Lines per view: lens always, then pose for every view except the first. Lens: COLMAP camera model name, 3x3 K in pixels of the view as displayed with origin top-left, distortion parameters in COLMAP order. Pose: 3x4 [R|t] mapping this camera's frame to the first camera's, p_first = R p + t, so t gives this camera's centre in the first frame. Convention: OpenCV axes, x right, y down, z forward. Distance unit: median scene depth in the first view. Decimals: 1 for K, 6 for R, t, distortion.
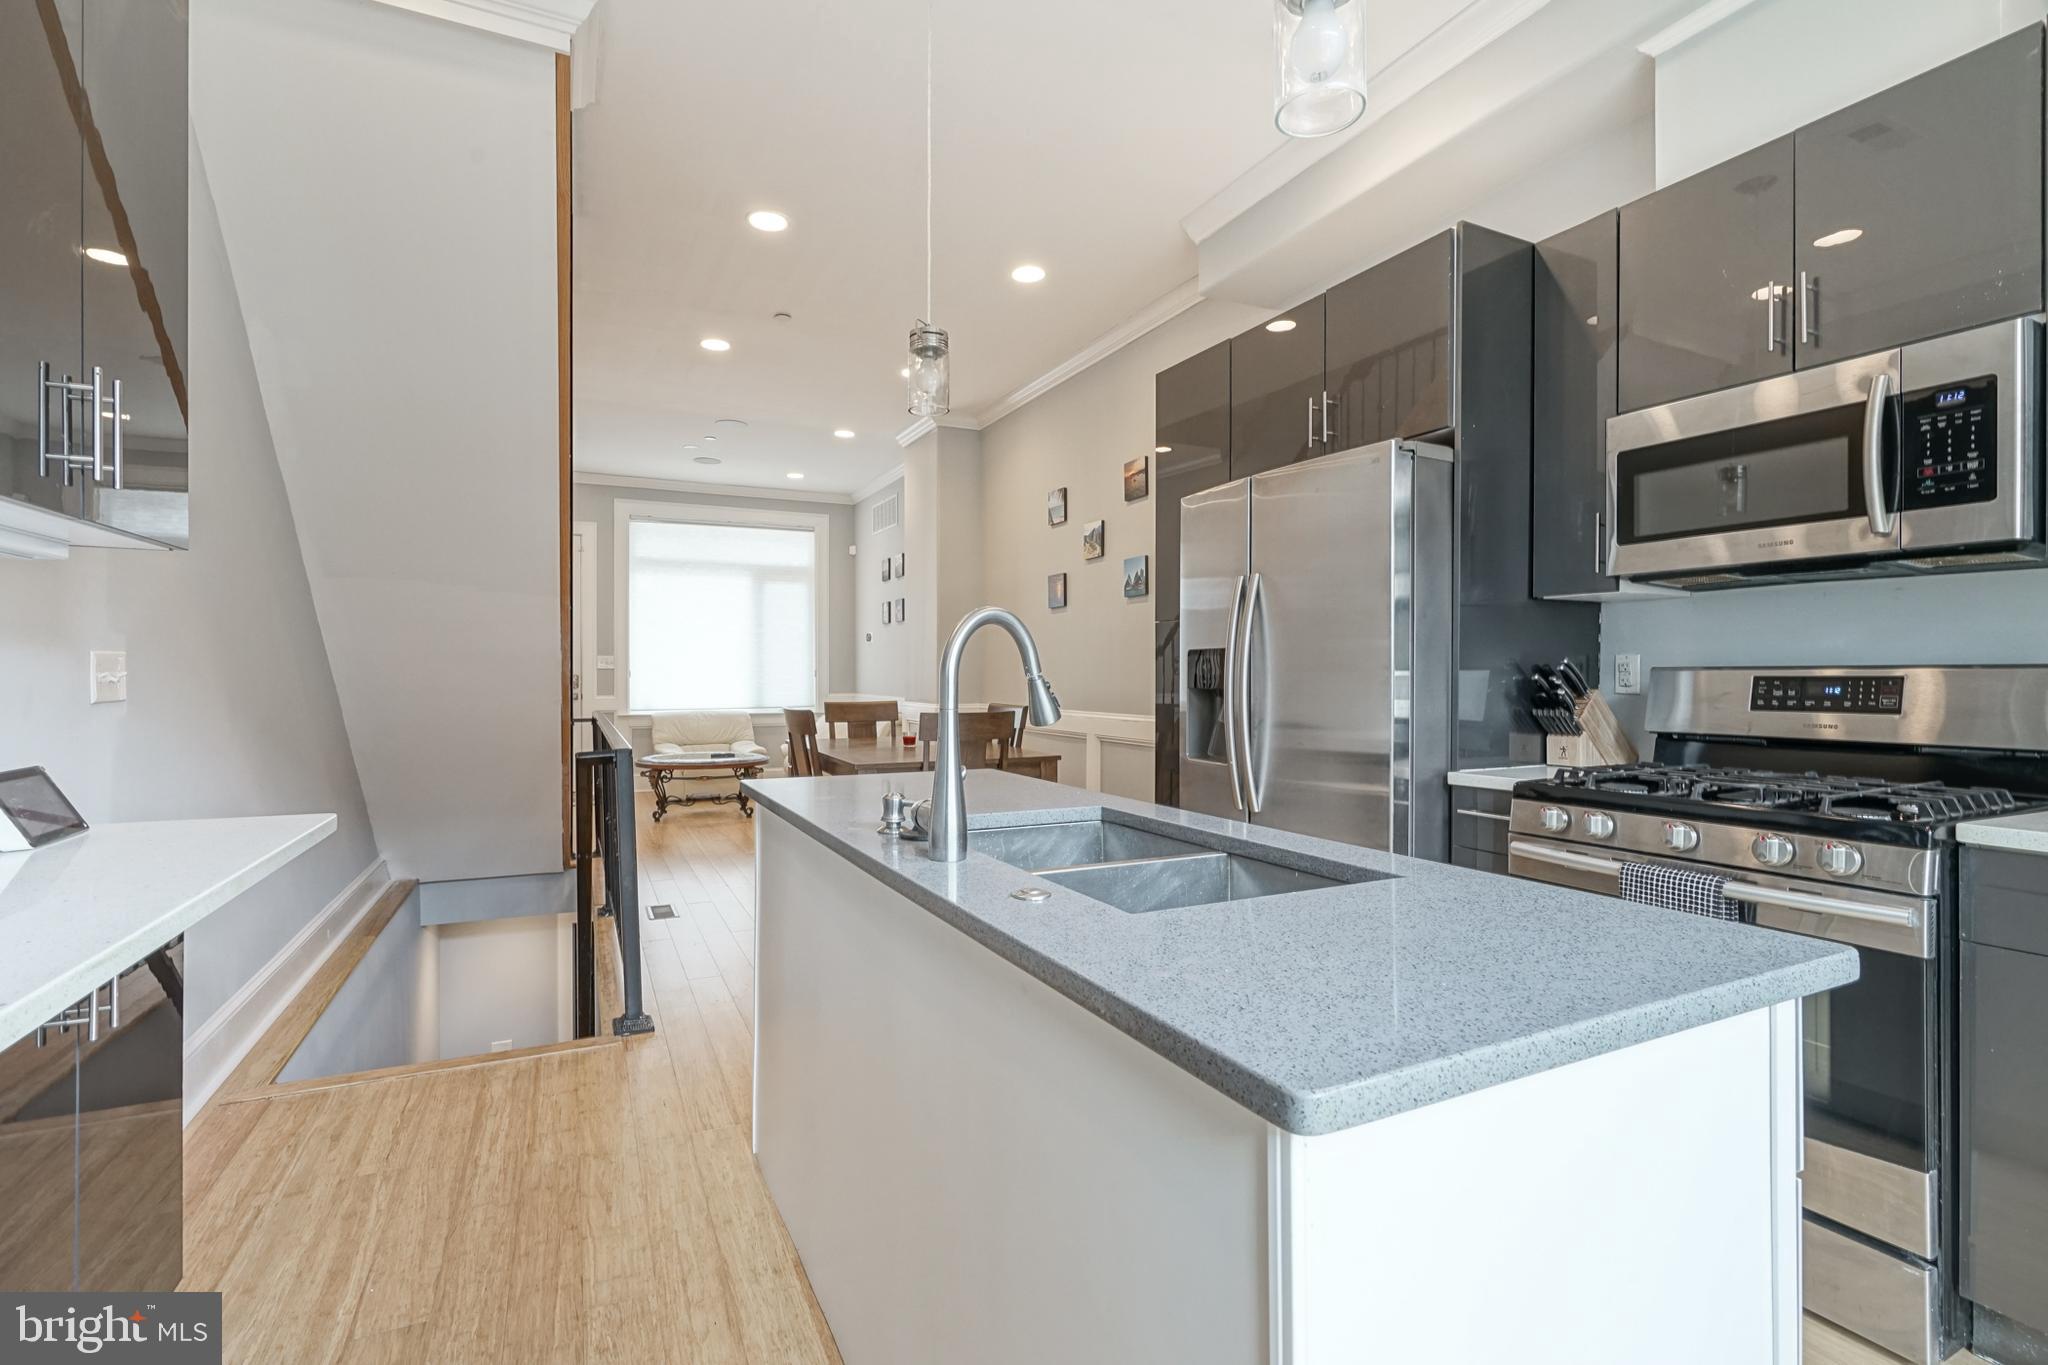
lens RADIAL K [[920.3, 0, 1045.6], [0, 920.3, 675.5], [0, 0, 1]] dist [-0.004049, 0.001119]
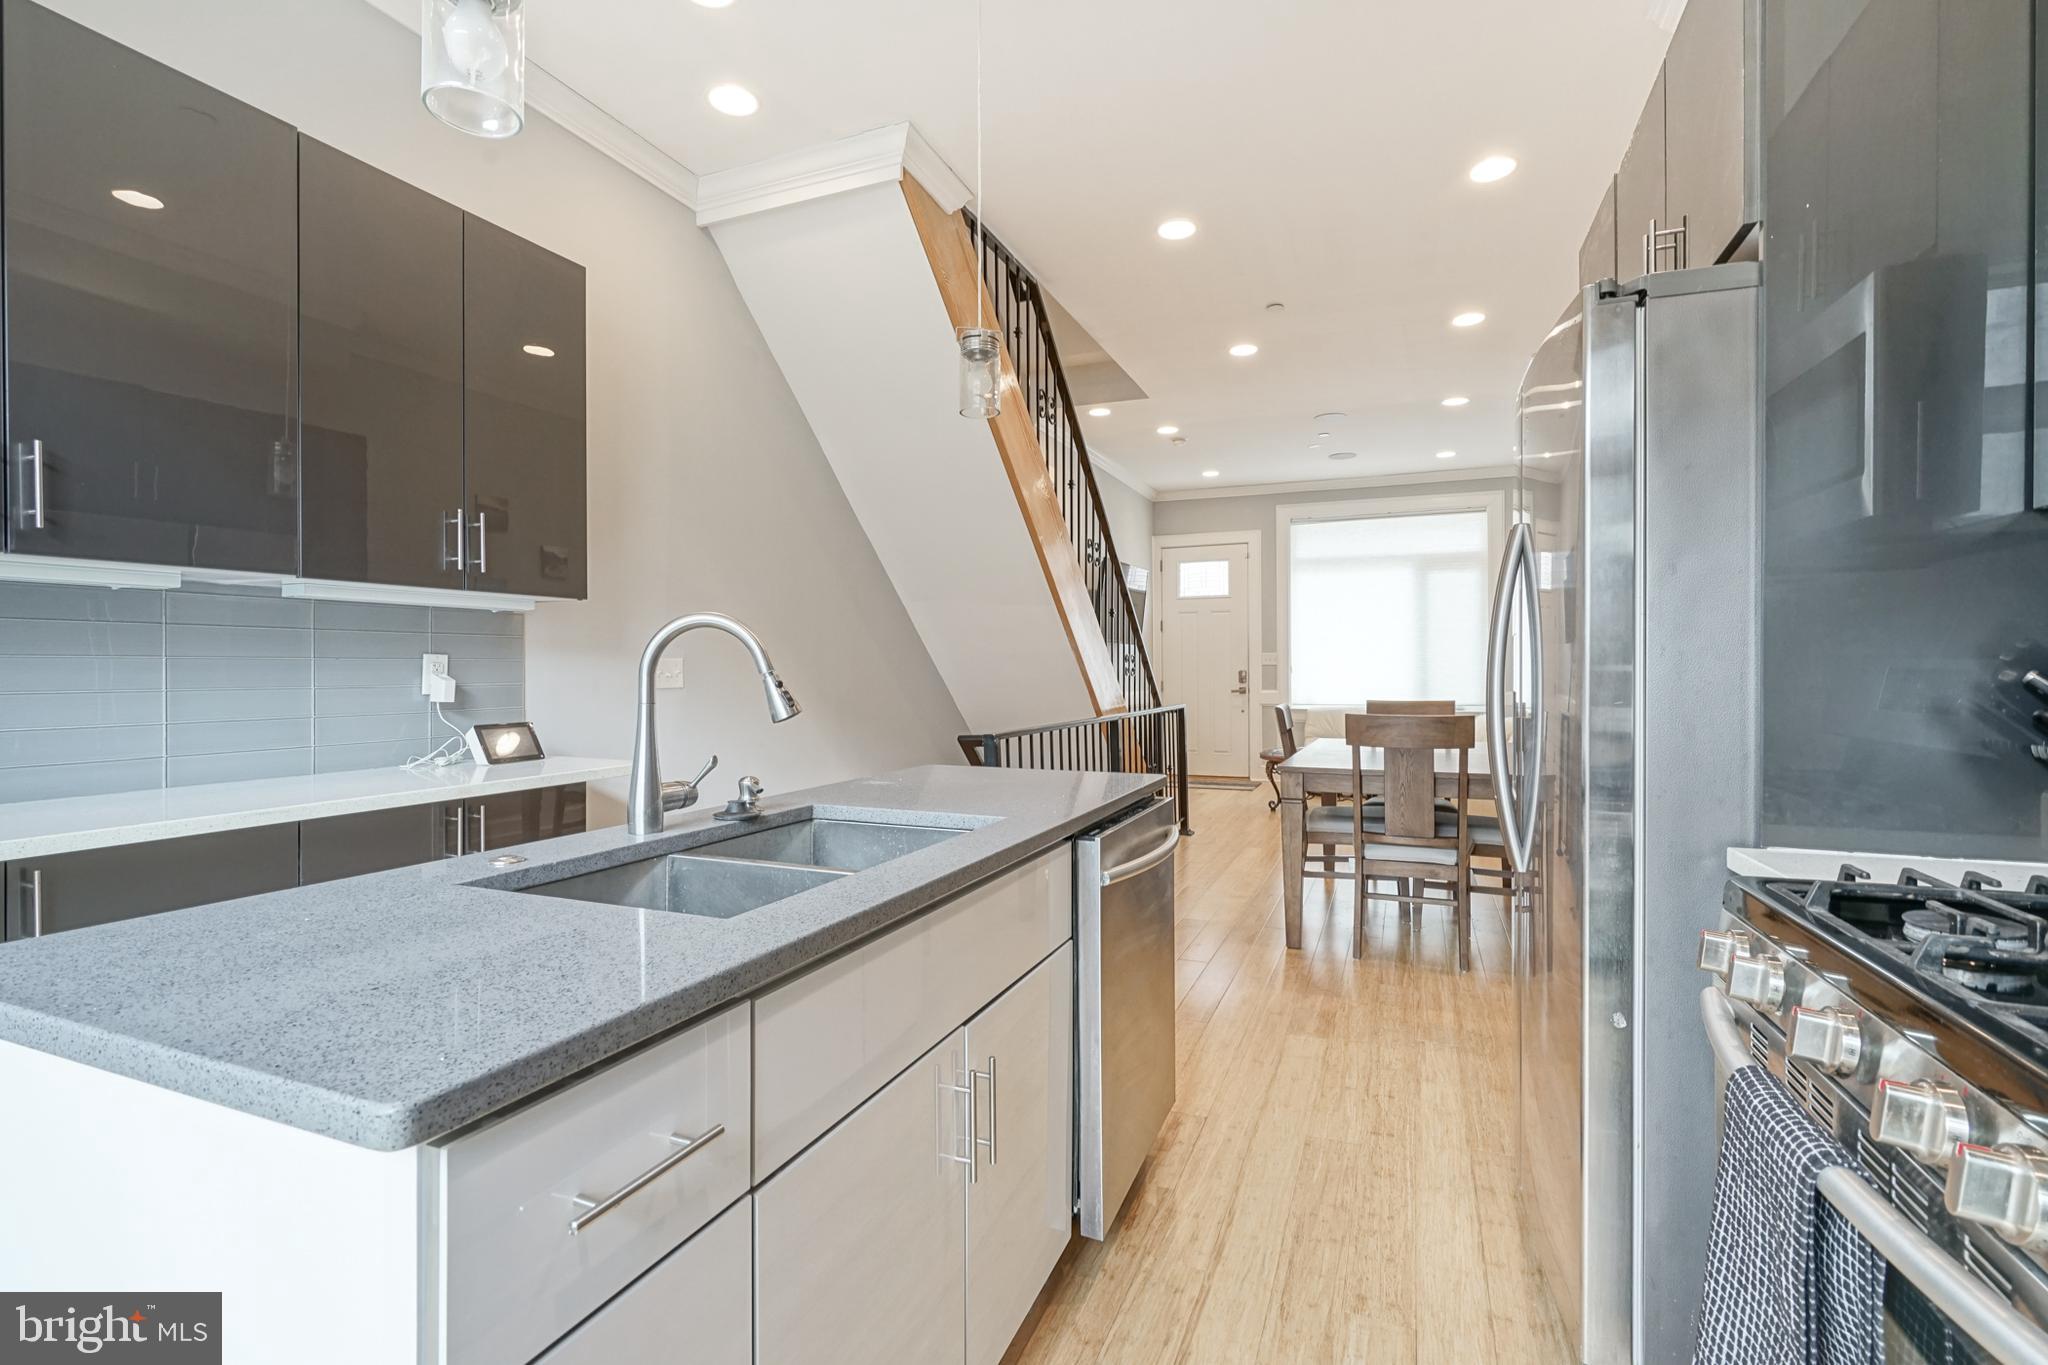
lens RADIAL K [[920.3, 0, 1026.2], [0, 920.3, 670.0], [0, 0, 1]] dist [-0.004049, 0.001119]
pose [[0.667614, -0.002602, -0.744503, 0.584080], [0.002034, 0.999997, -0.001671, -0.001573], [0.744505, -0.000398, 0.667617, 0.317353]]
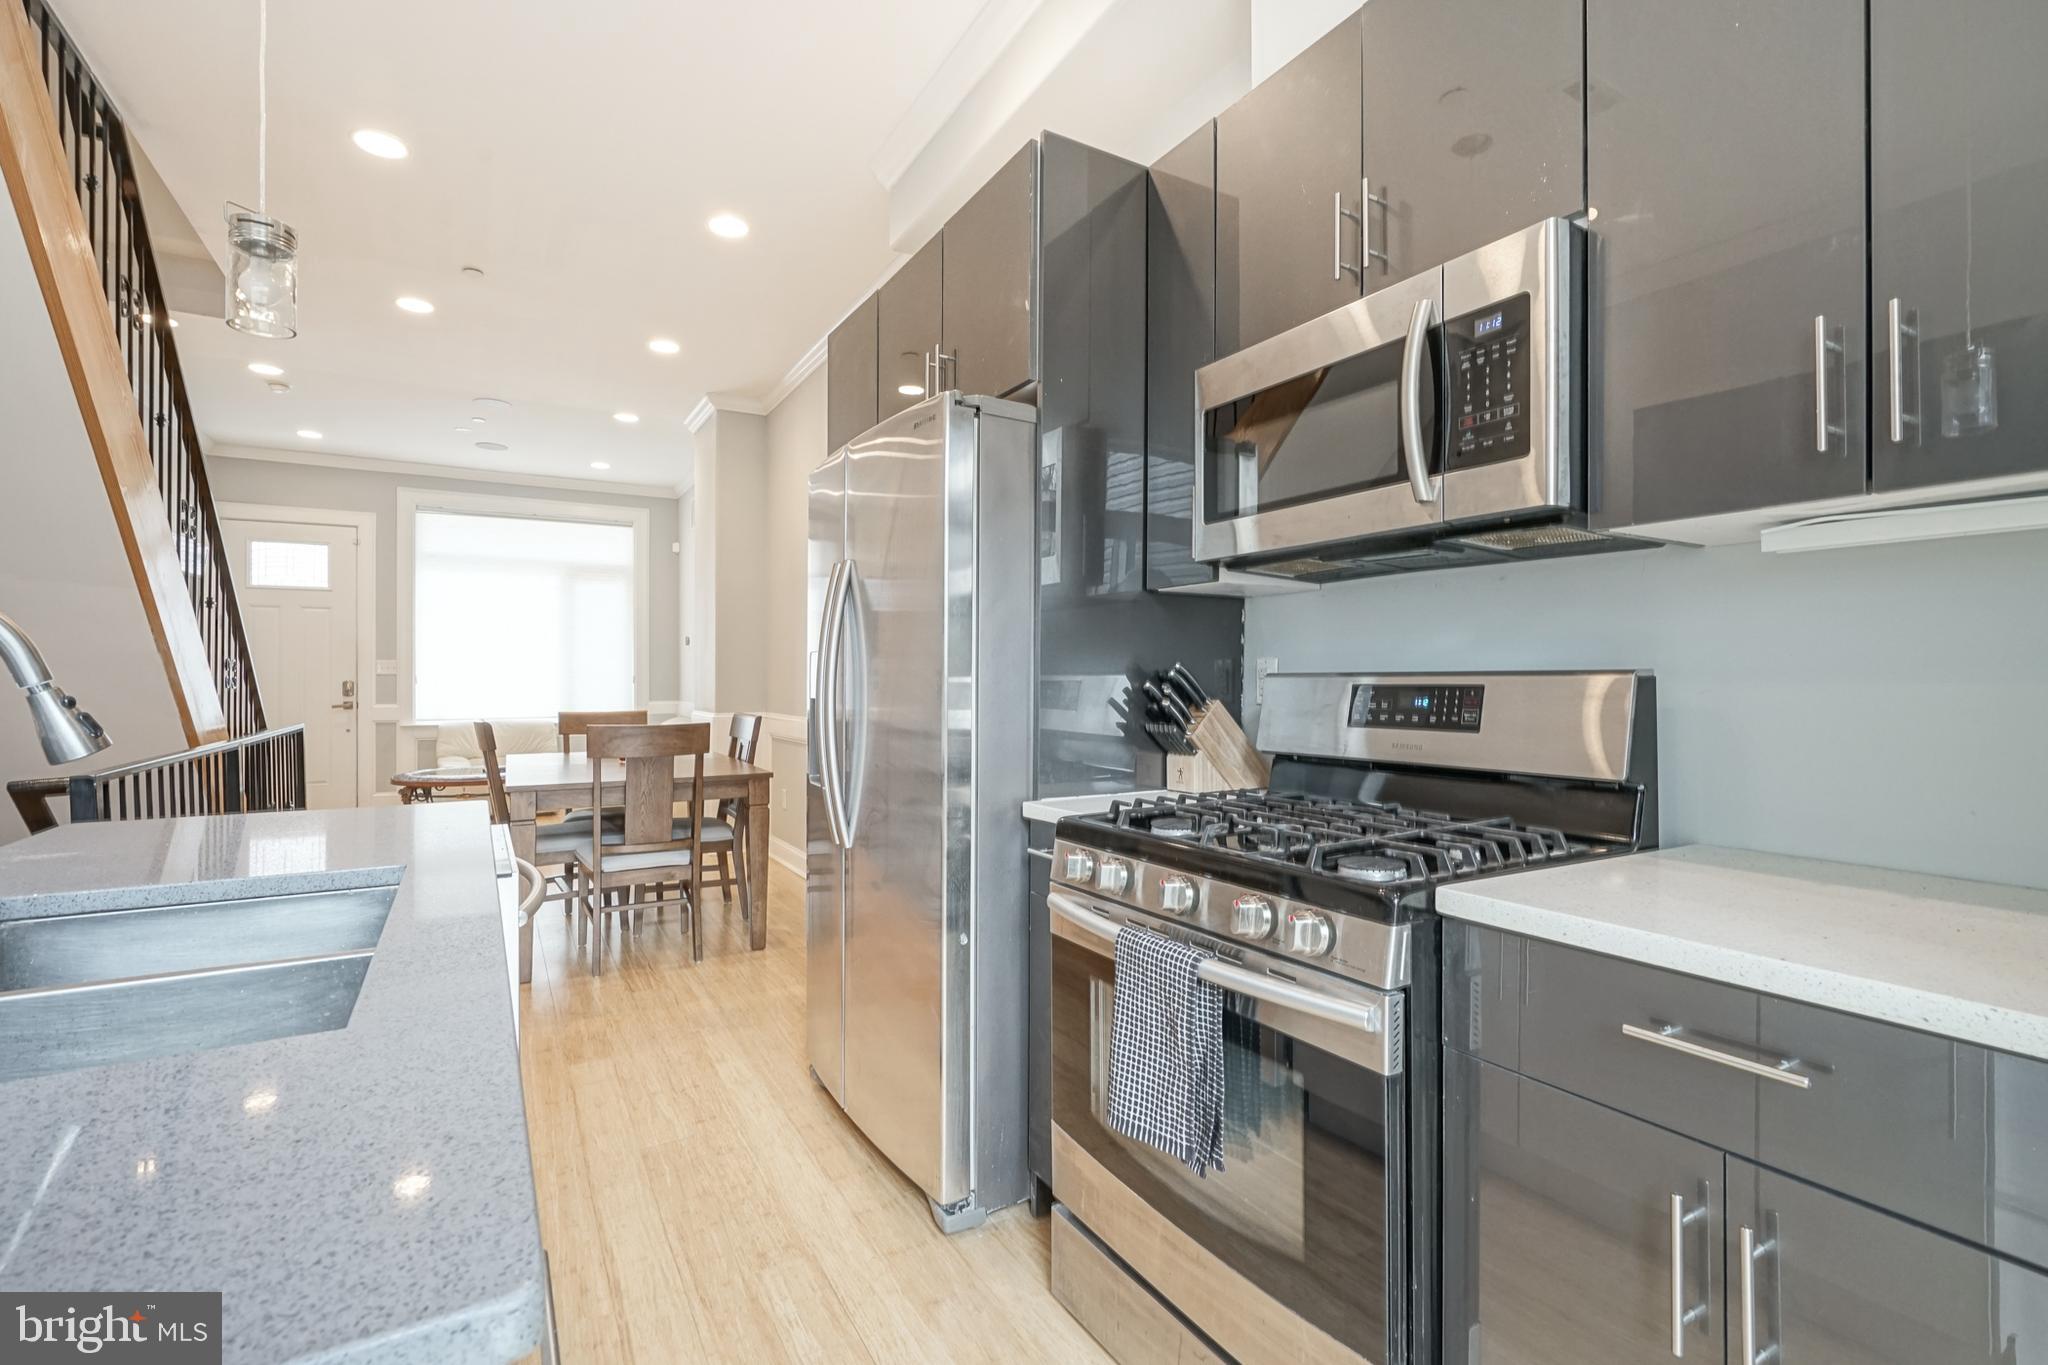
lens RADIAL K [[920.3, 0, 1039.7], [0, 920.3, 680.0], [0, 0, 1]] dist [-0.004049, 0.001119]
pose [[0.996580, -0.000183, 0.082630, 0.396879], [0.000289, 0.999999, -0.001273, -0.002182], [-0.082630, 0.001293, 0.996579, 0.189284]]
